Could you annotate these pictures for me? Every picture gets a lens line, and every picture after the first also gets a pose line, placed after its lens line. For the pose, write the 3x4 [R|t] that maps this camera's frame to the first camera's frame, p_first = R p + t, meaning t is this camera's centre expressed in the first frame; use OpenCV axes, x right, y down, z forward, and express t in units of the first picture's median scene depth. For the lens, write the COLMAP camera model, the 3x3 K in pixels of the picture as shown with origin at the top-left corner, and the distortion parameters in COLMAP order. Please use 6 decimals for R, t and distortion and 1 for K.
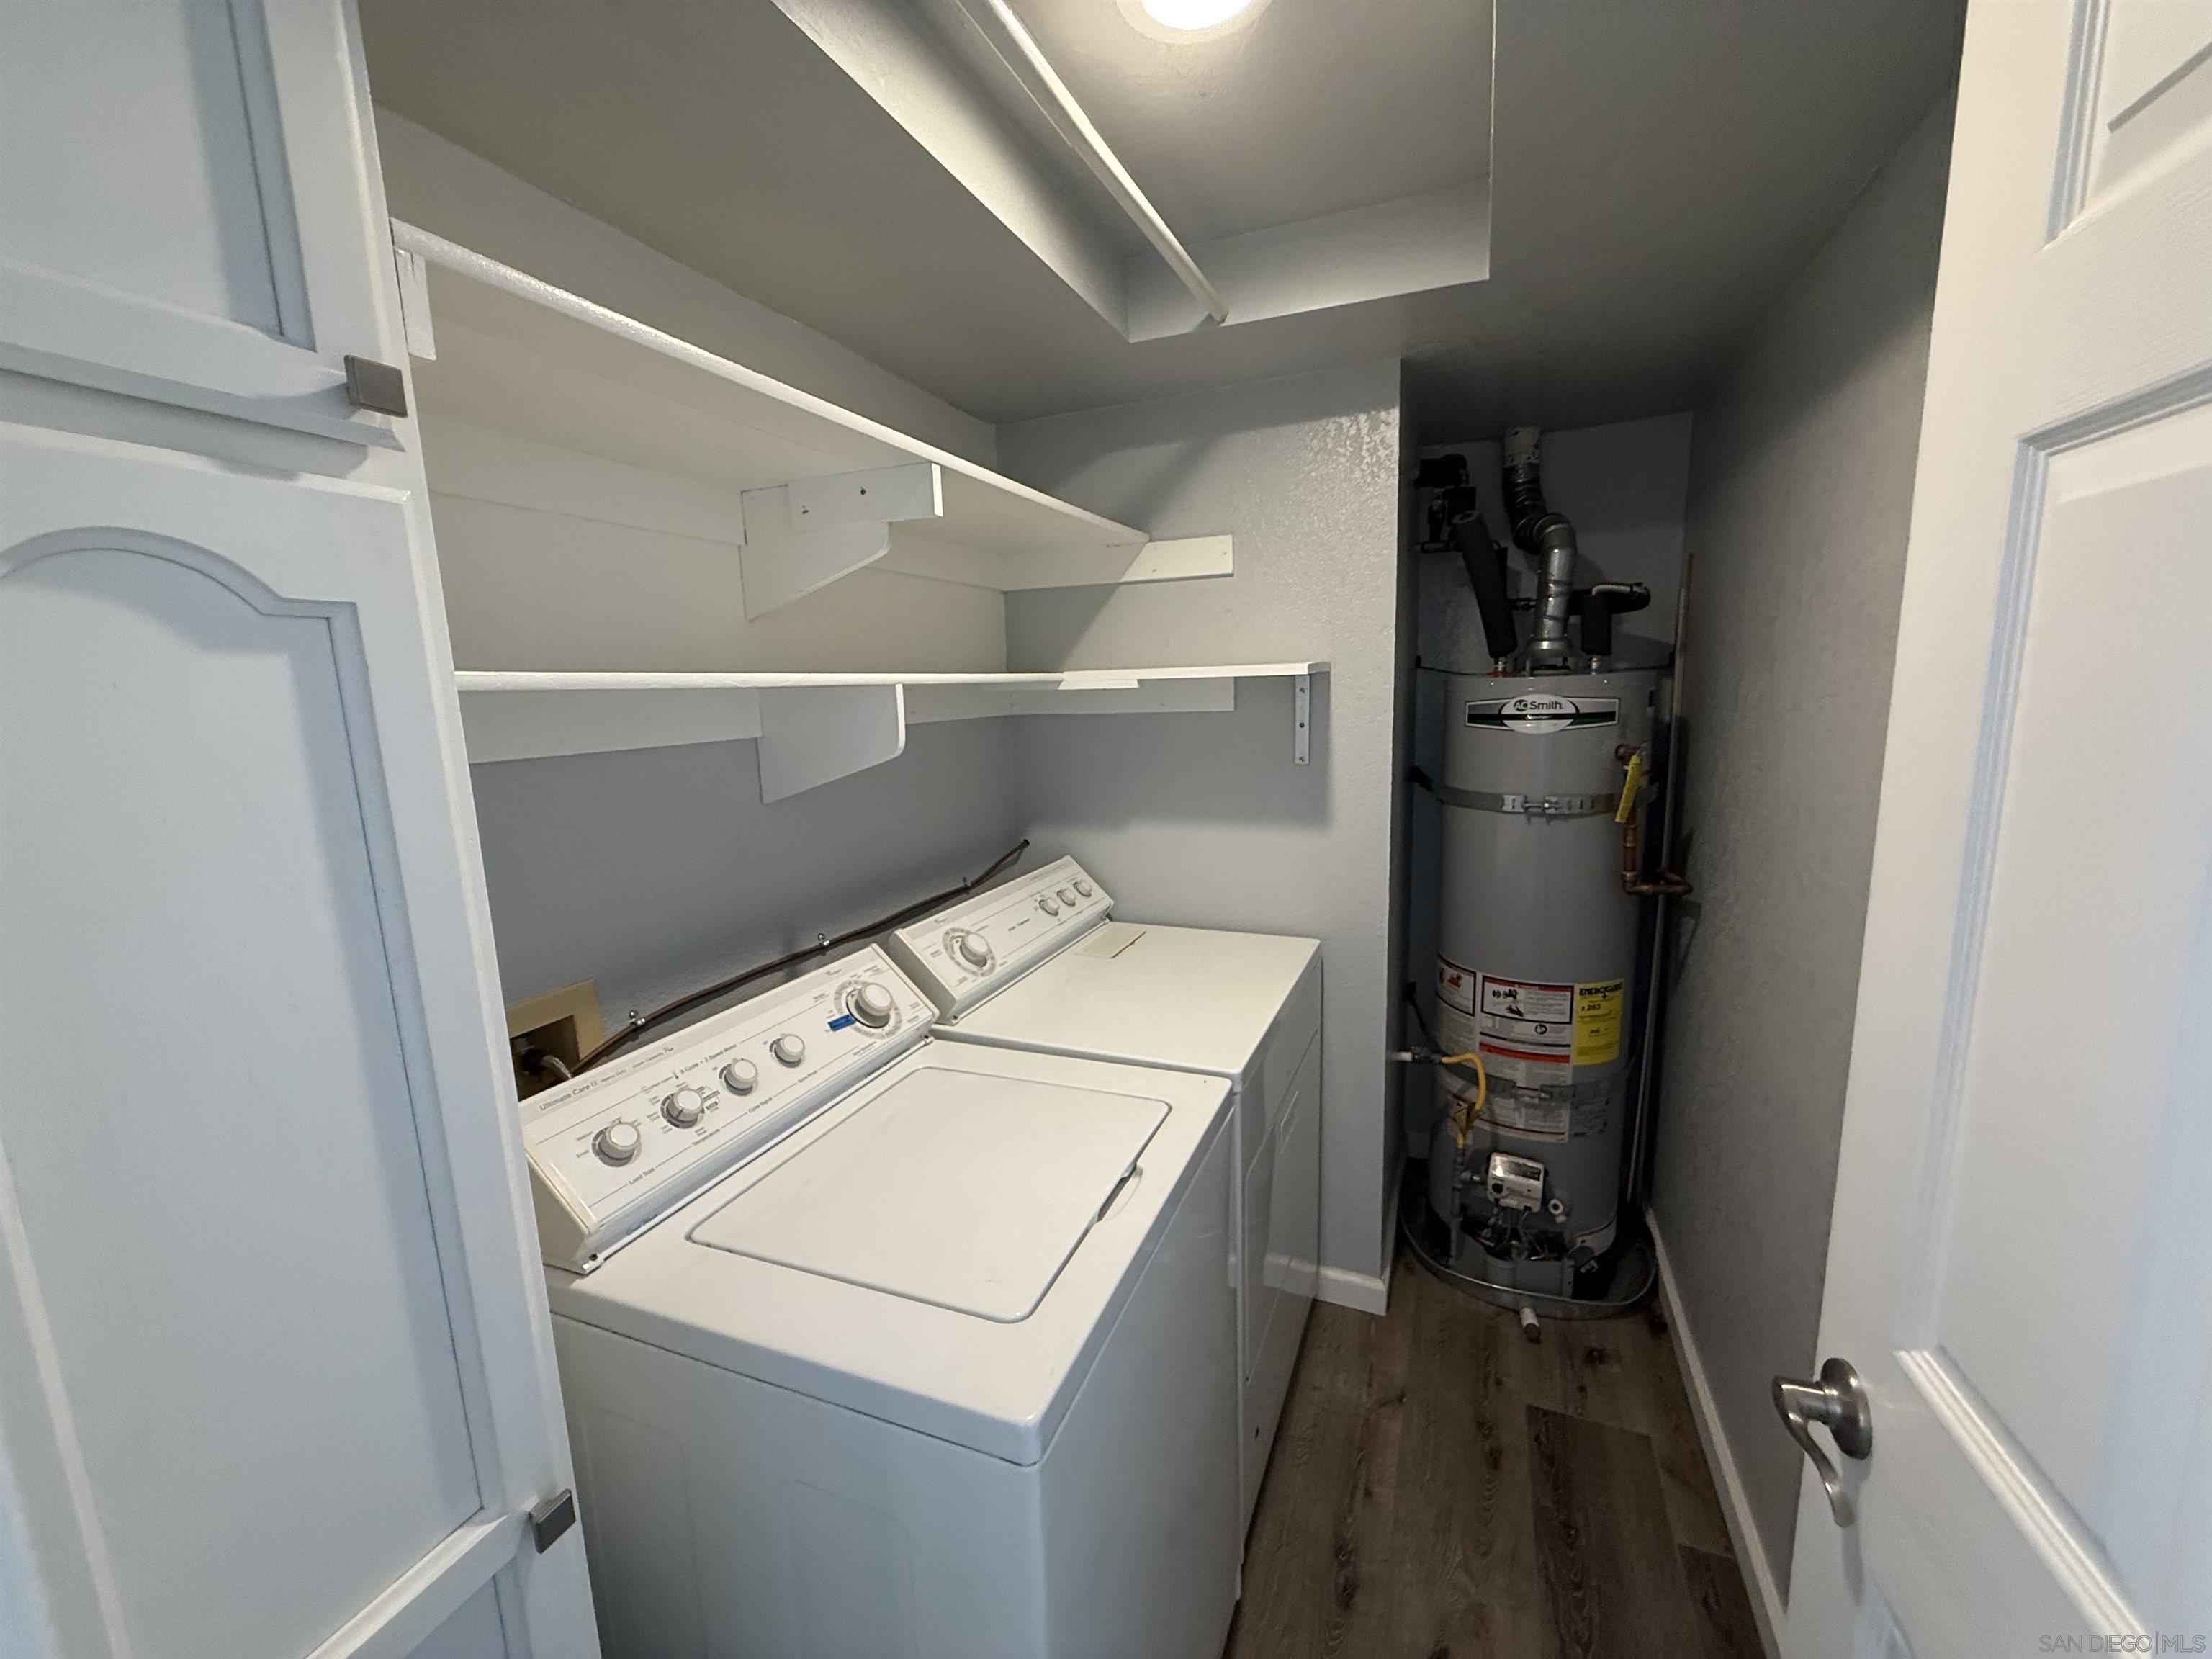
lens RADIAL K [[876.9, 0, 1097.9], [0, 876.9, 832.4], [0, 0, 1]] dist [0.000028, 0.000171]
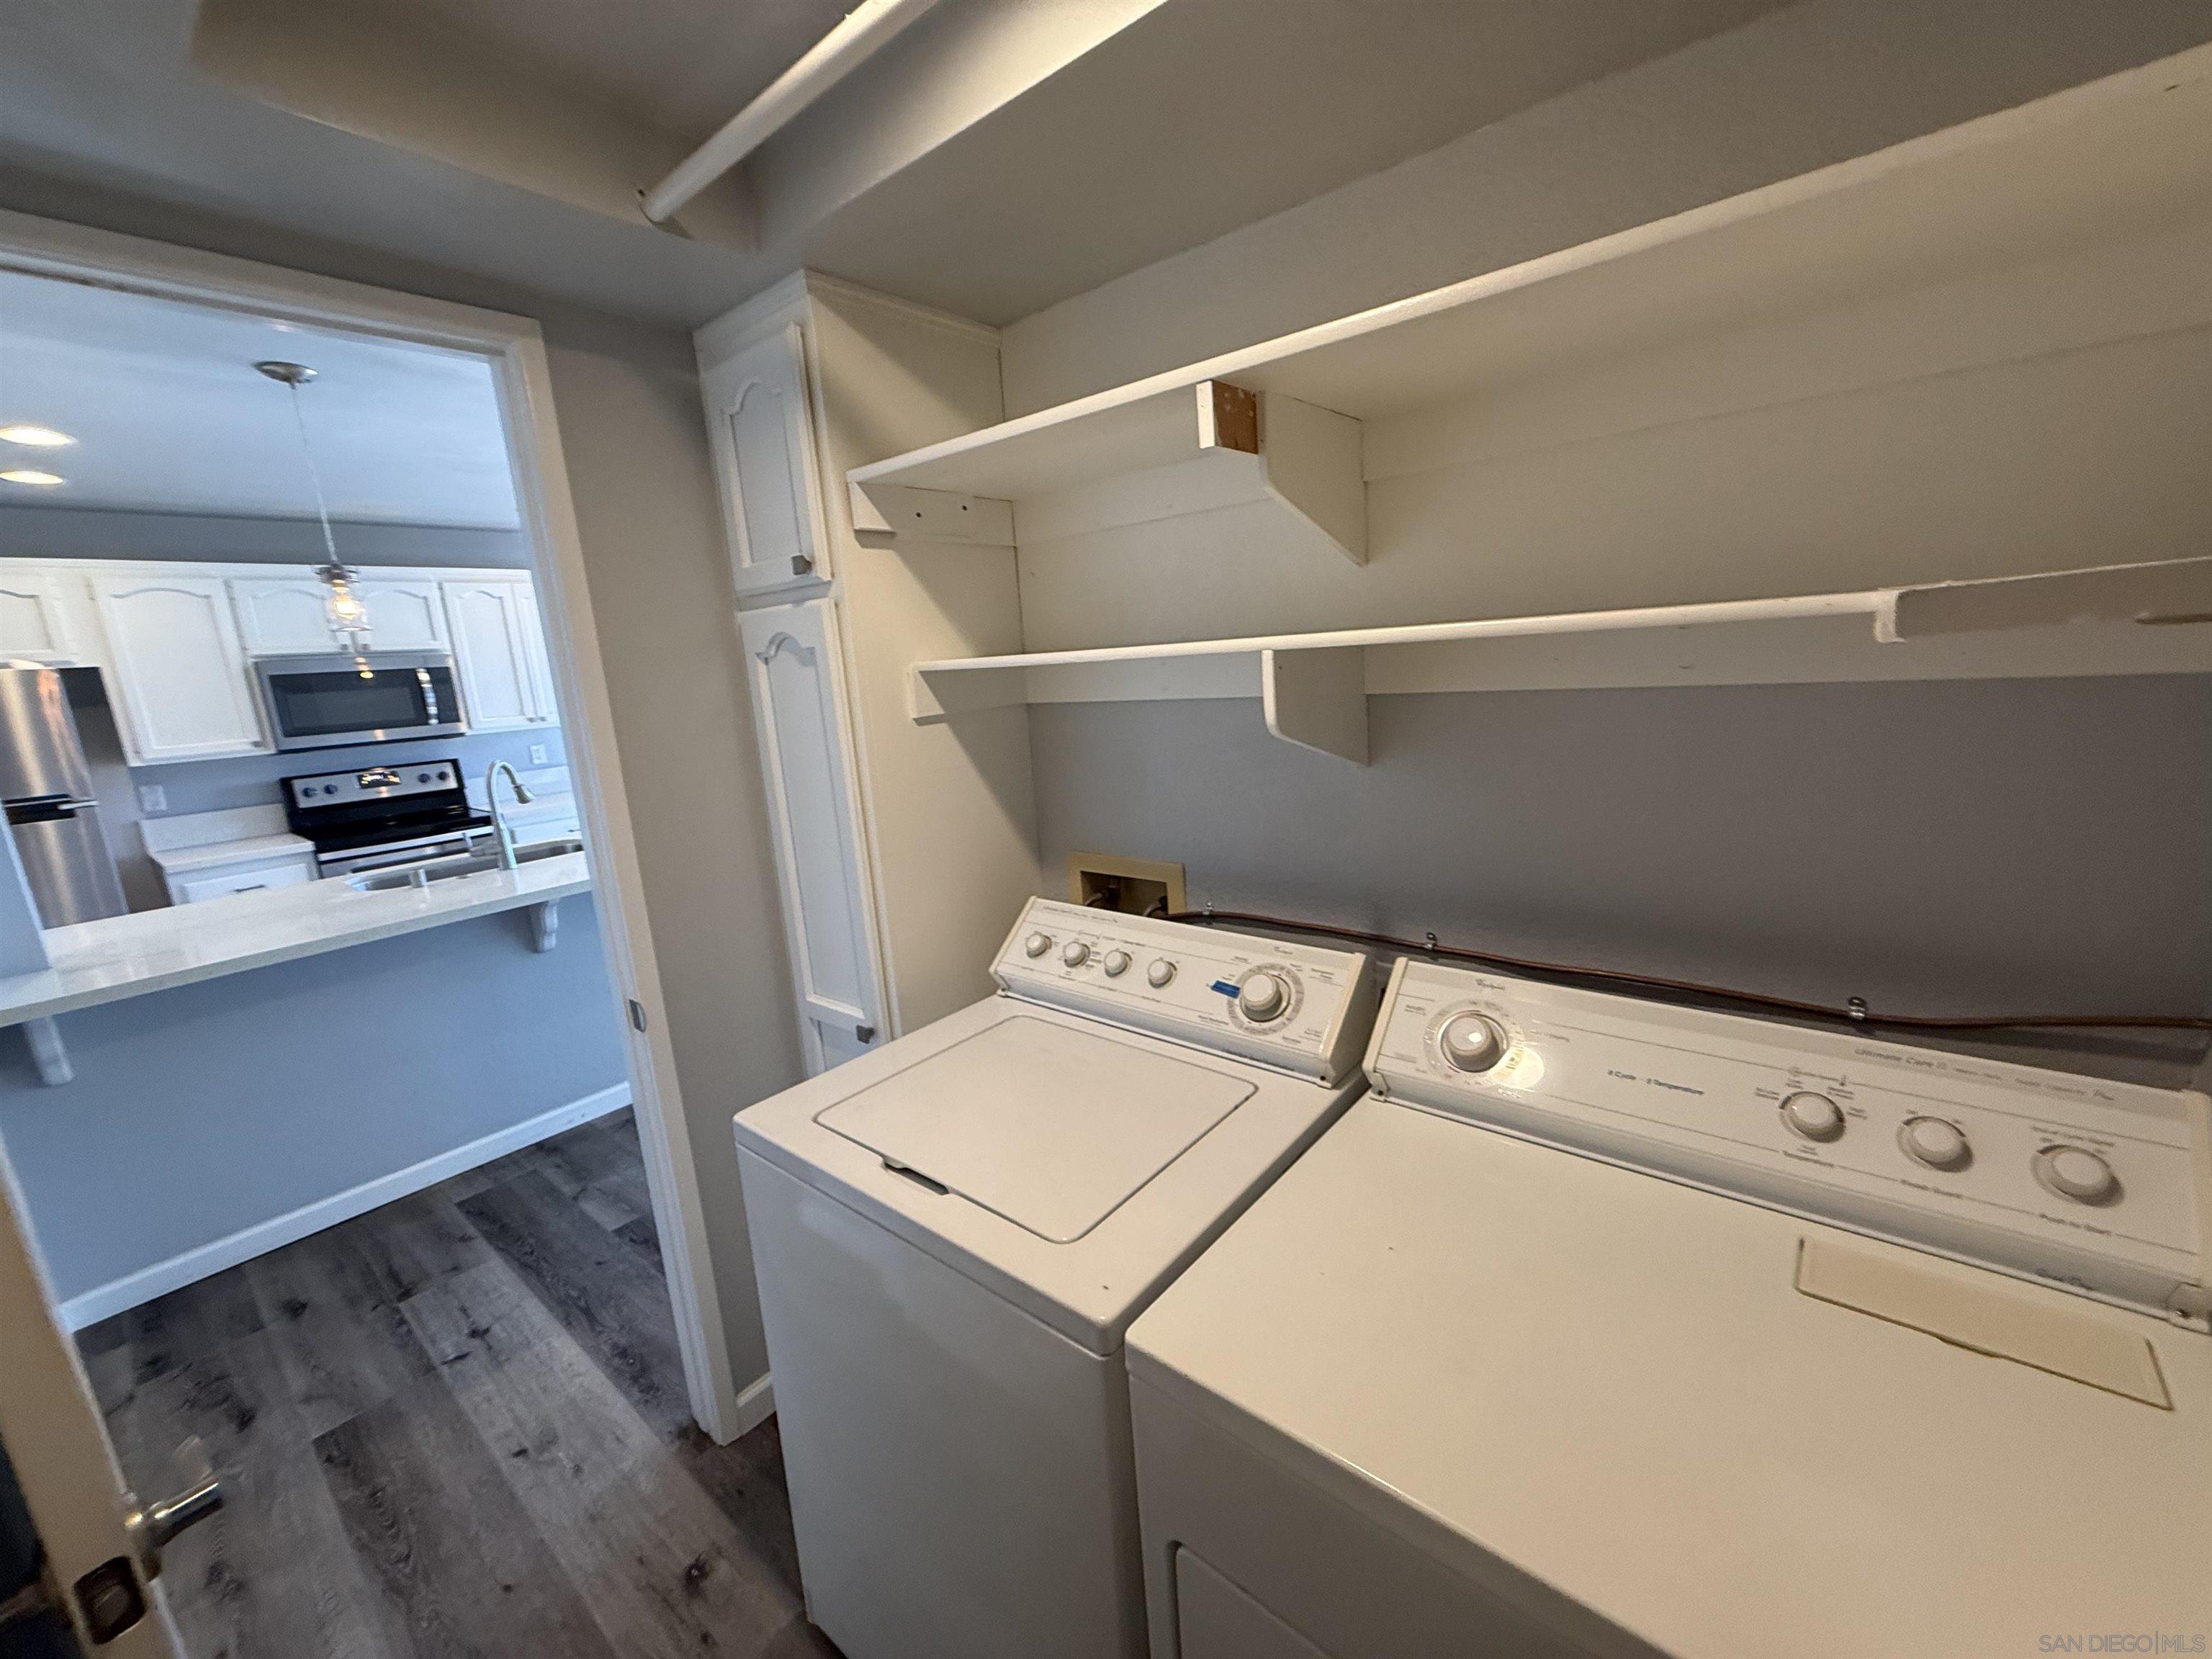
lens RADIAL K [[876.9, 0, 1097.9], [0, 876.9, 832.4], [0, 0, 1]] dist [0.000028, 0.000171]
pose [[-0.286167, 0.247918, -0.925551, 0.630003], [-0.076842, 0.956898, 0.280073, -0.223303], [0.955094, 0.151269, -0.254782, 1.076206]]
